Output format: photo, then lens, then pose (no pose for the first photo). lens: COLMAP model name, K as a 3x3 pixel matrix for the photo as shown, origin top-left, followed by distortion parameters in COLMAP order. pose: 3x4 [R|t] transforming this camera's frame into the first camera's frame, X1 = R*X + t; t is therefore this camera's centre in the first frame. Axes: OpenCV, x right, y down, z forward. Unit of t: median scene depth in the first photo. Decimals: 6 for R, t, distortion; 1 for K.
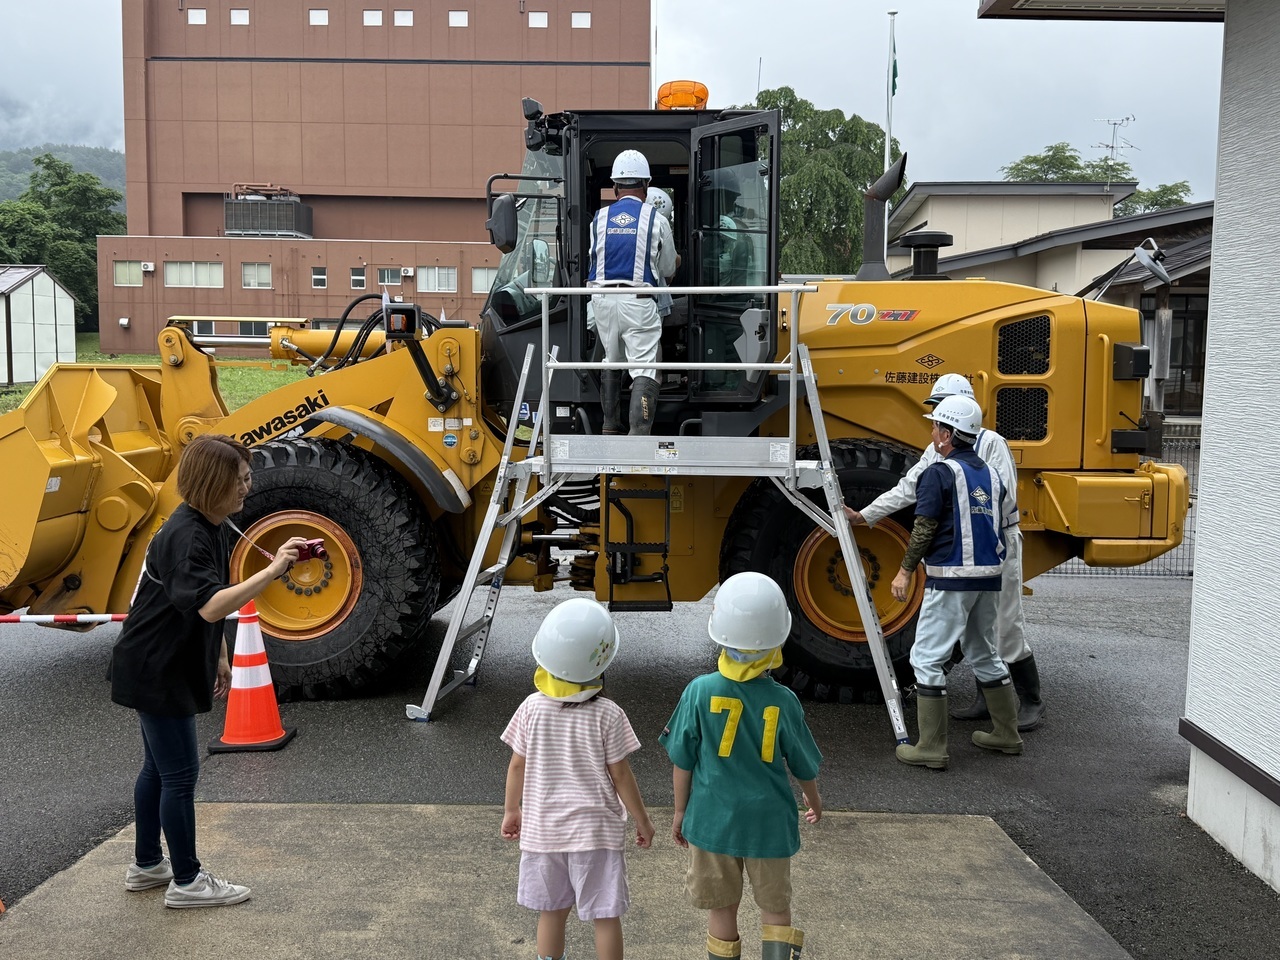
lens RADIAL K [[1347.7, 0, 640.0], [0, 1347.7, 480.0], [0, 0, 1]] dist [0.151221, -0.000177]
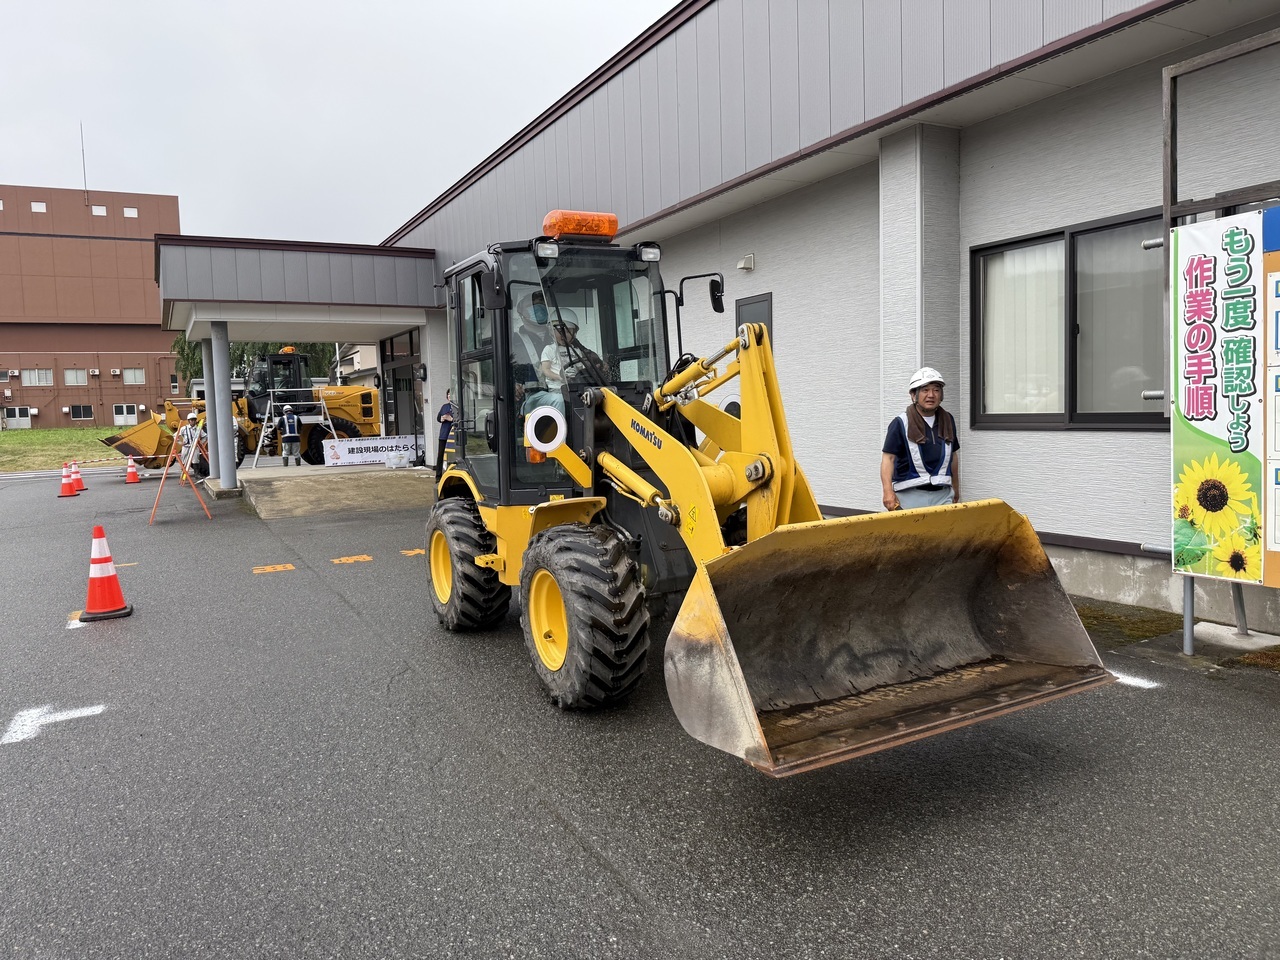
lens RADIAL K [[891.0, 0, 660.5], [0, 891.0, 478.0], [0, 0, 1]] dist [-0.010265, -0.003479]
pose [[0.871505, -0.065078, 0.486050, -0.380872], [0.077898, 0.996942, -0.006193, 0.286614], [-0.484161, 0.043260, 0.873909, -2.303996]]
